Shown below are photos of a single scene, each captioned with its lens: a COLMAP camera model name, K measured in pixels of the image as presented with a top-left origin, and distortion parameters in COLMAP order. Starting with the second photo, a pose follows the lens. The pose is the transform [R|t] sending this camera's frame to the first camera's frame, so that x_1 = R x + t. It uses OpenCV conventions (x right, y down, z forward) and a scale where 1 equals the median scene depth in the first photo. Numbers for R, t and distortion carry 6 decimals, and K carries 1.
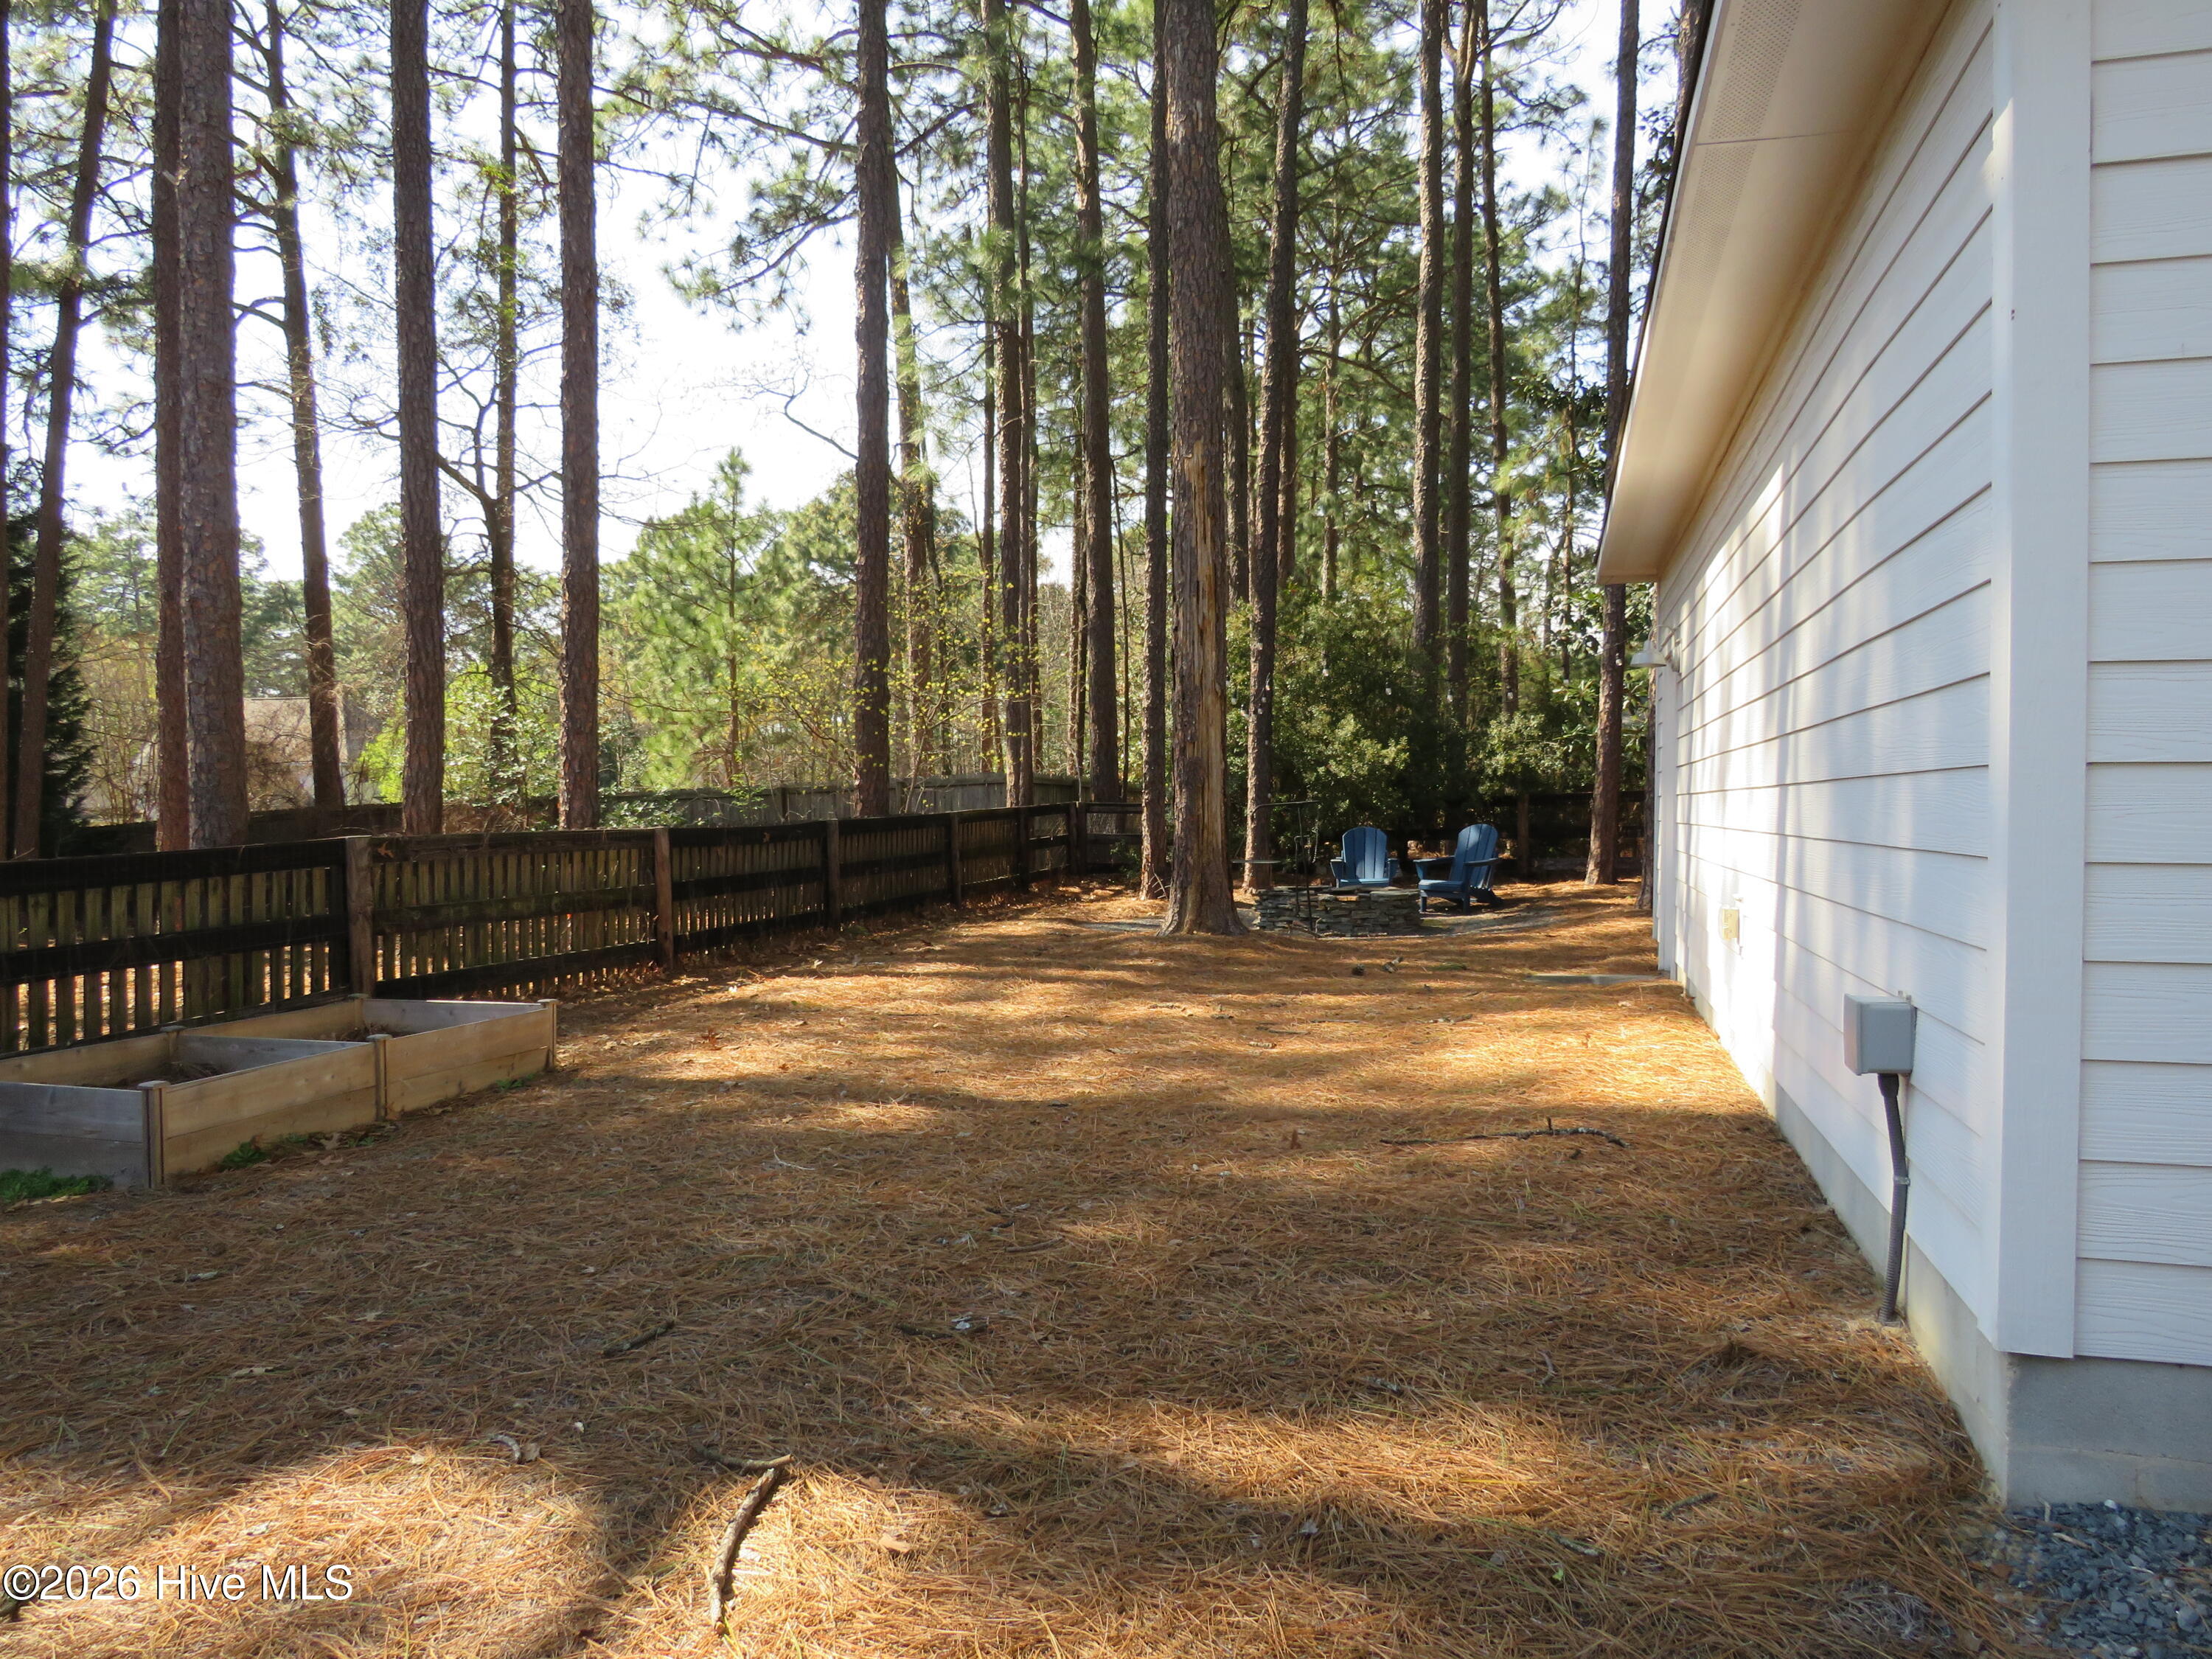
lens RADIAL K [[1572.6, 0, 1101.1], [0, 1572.6, 838.0], [0, 0, 1]] dist [-0.018118, -0.014422]
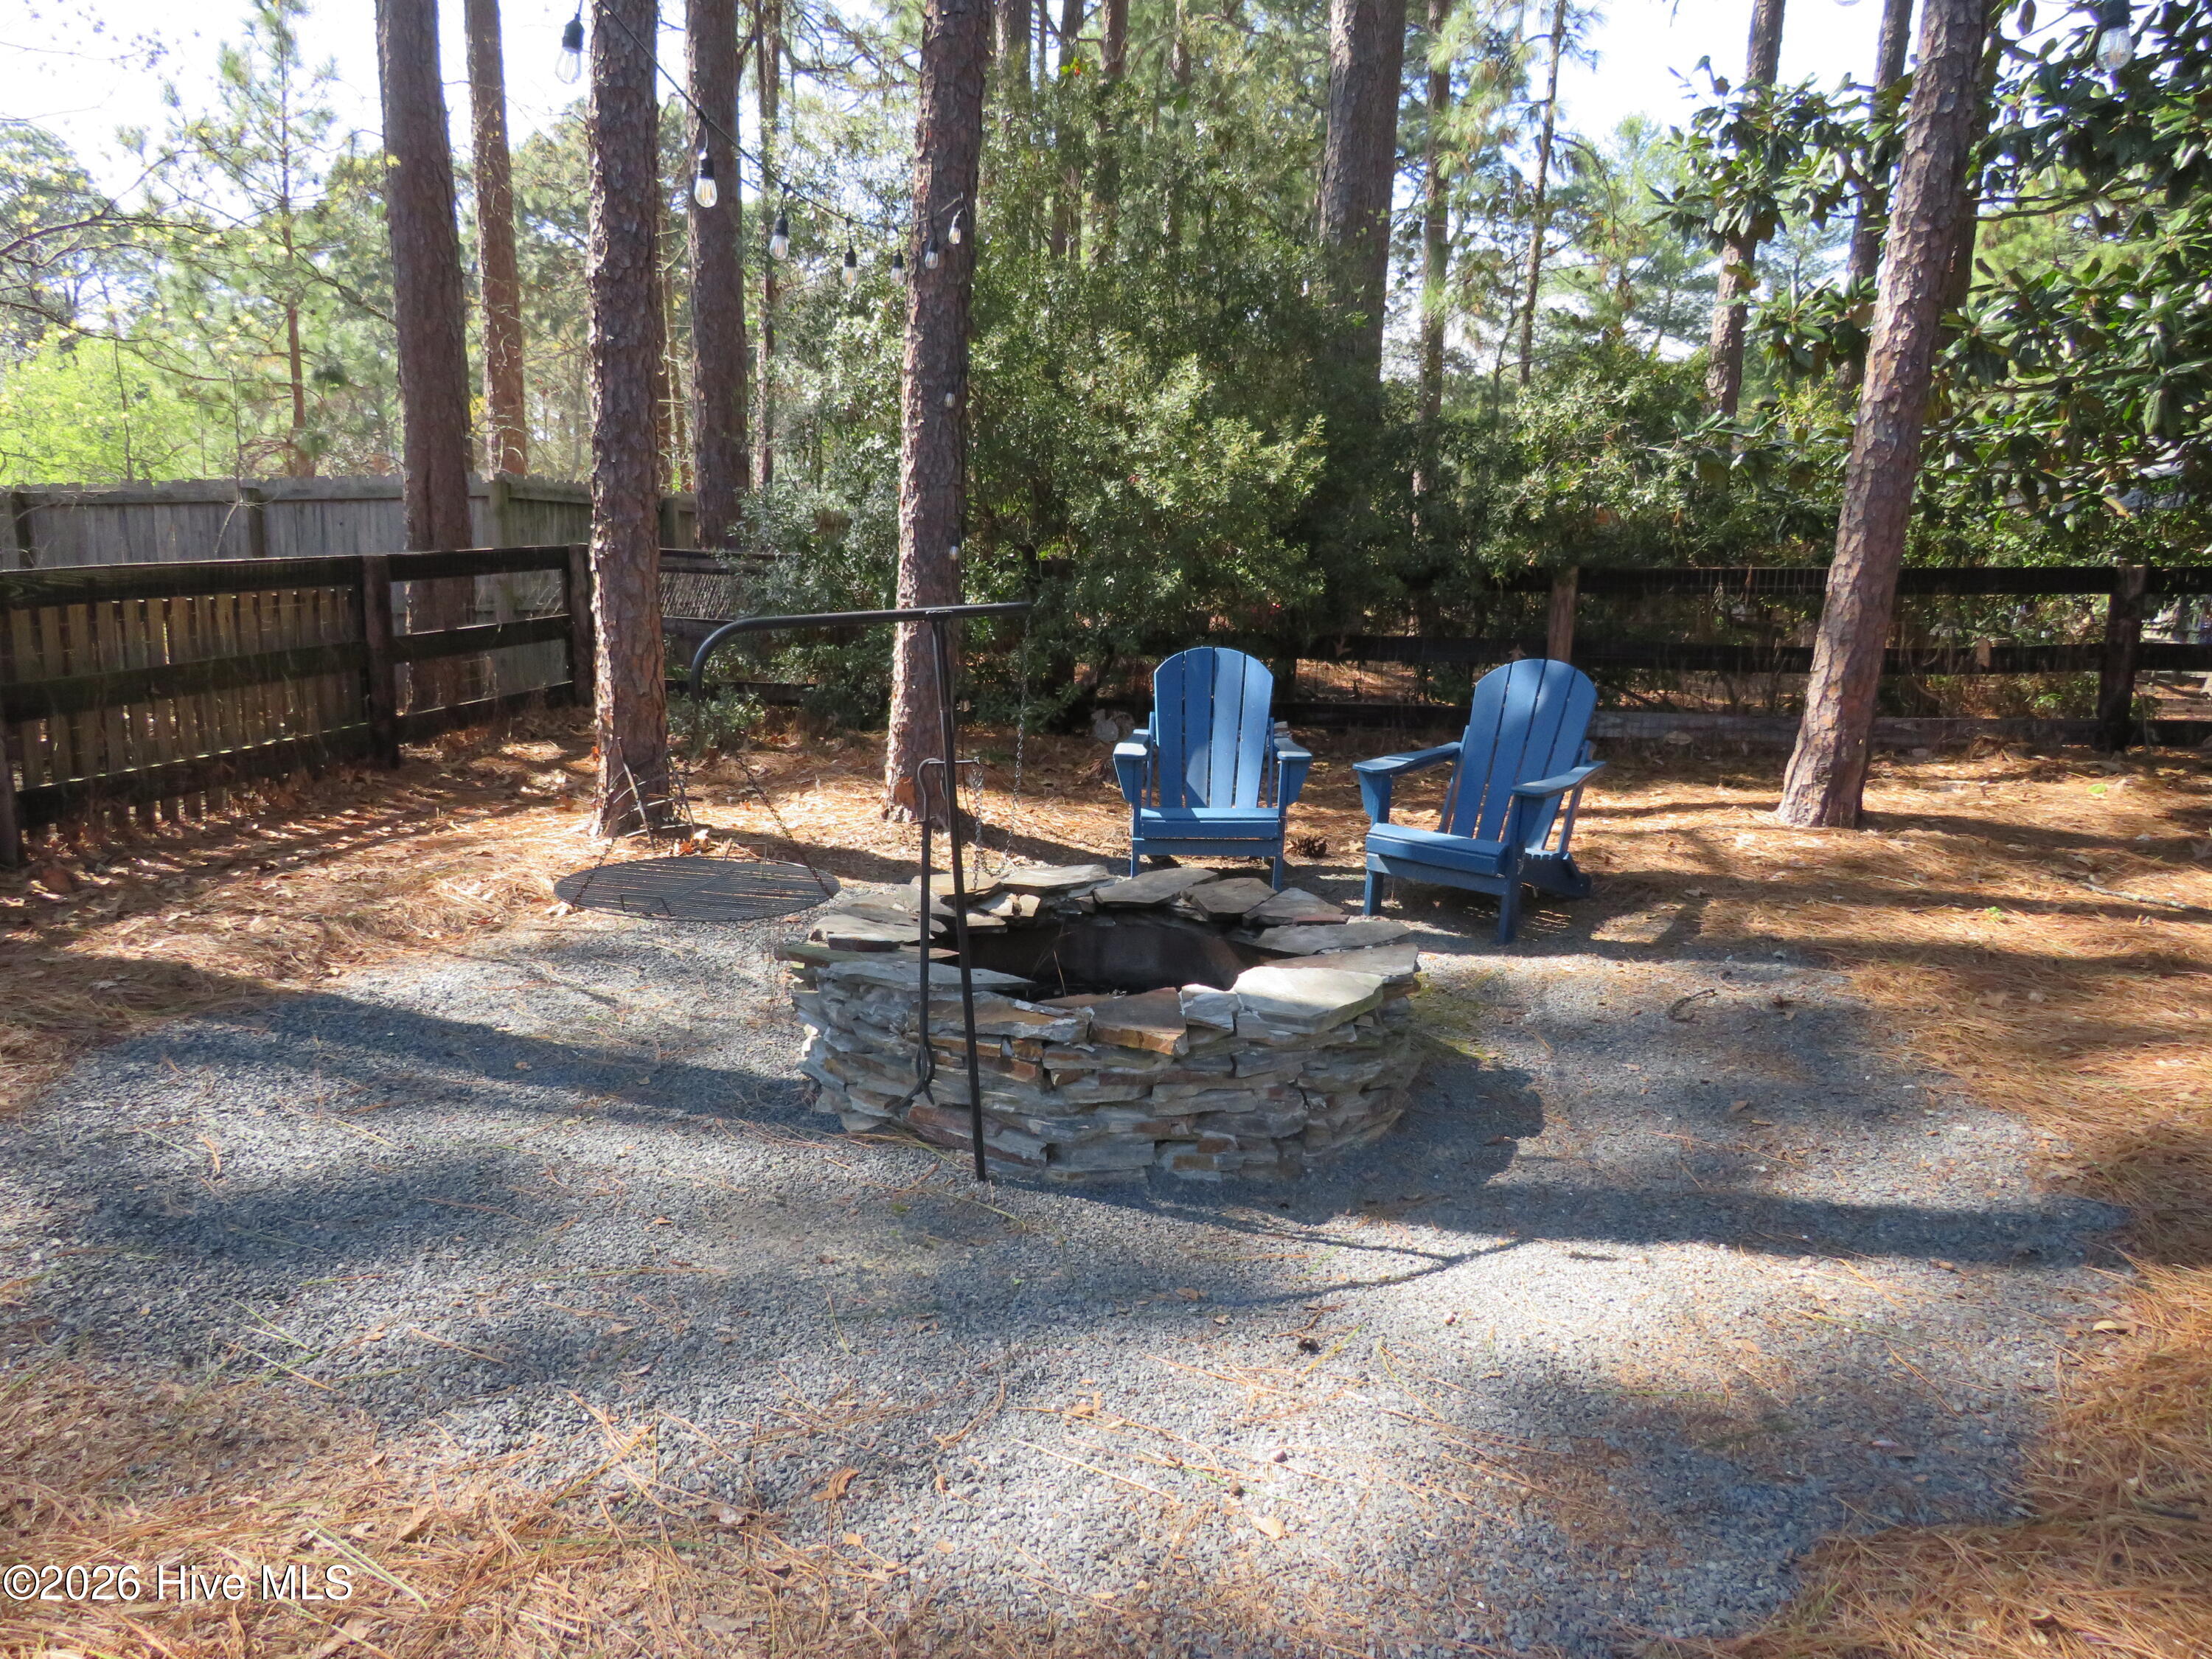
lens RADIAL K [[1572.6, 0, 1113.0], [0, 1572.6, 828.1], [0, 0, 1]] dist [-0.018118, -0.014422]
pose [[0.993527, 0.014267, 0.112695, 0.064009], [-0.032208, 0.986748, 0.159034, -0.014542], [-0.108933, -0.161634, 0.980820, 0.395529]]
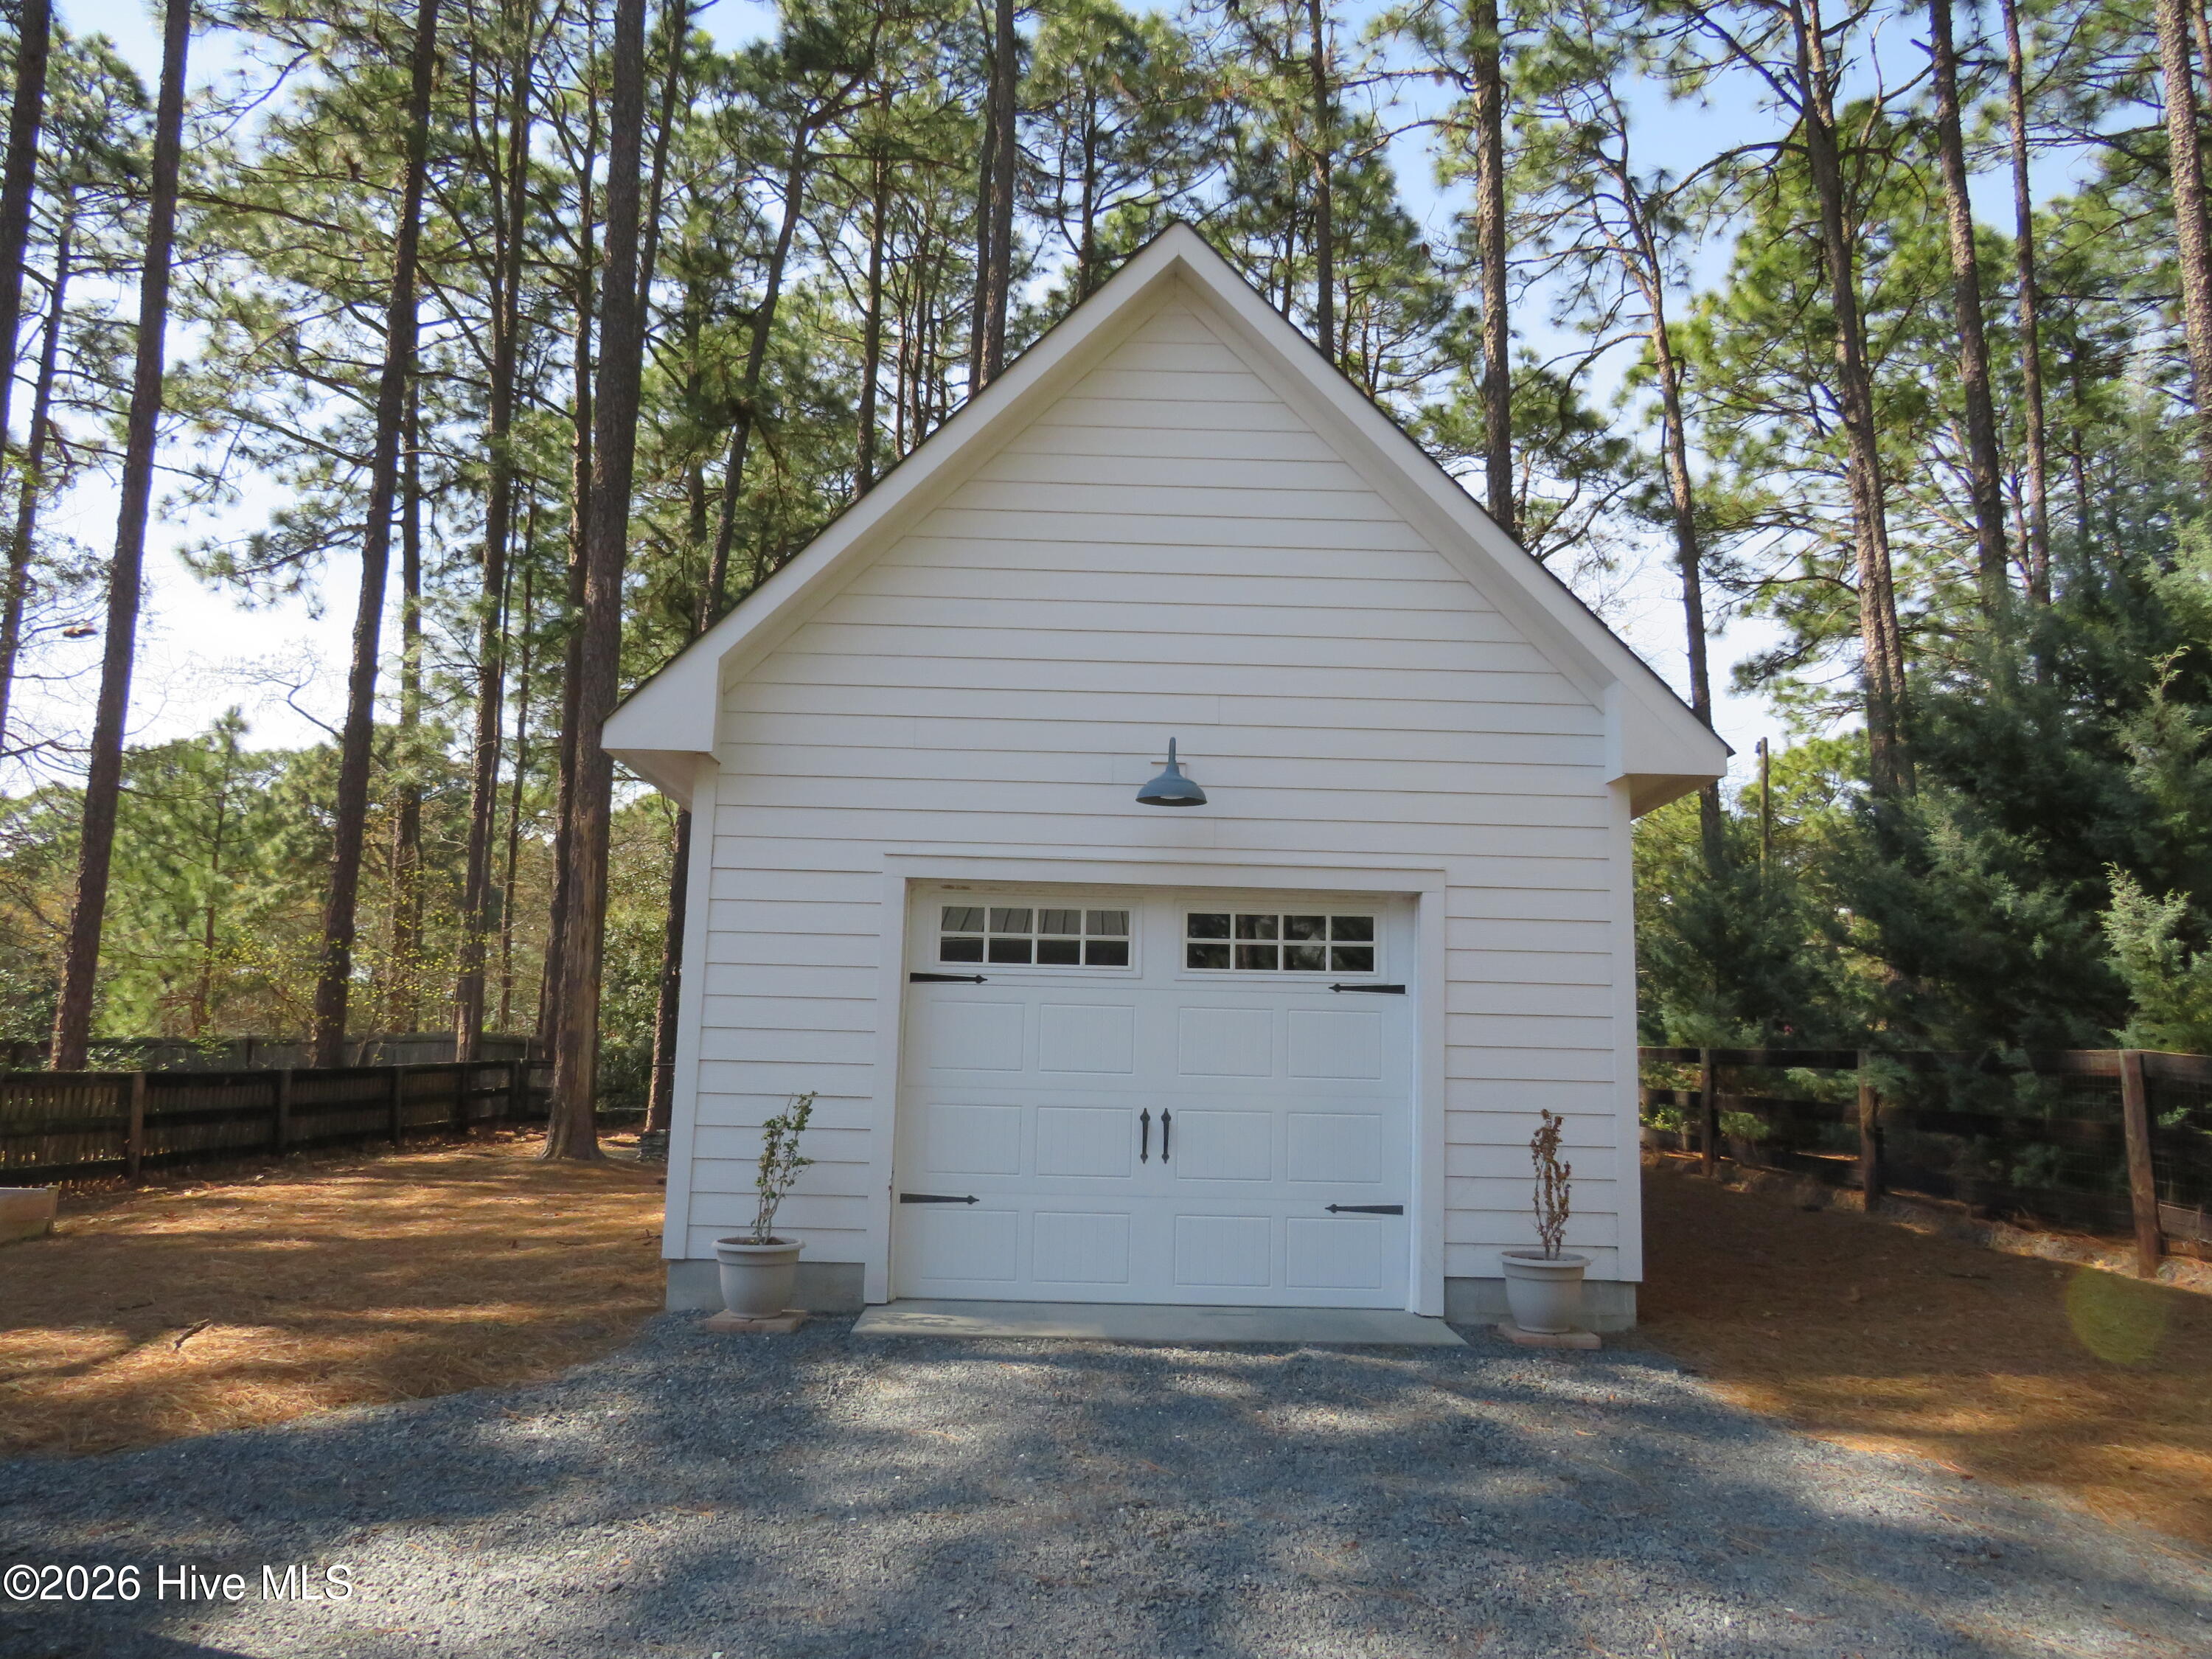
lens RADIAL K [[1572.6, 0, 1114.1], [0, 1572.6, 836.9], [0, 0, 1]] dist [-0.018118, -0.014422]
pose [[0.955059, 0.065083, 0.289182, 0.042510], [-0.016161, 0.985580, -0.168438, 0.002501], [-0.295974, 0.156194, 0.942339, -0.194245]]
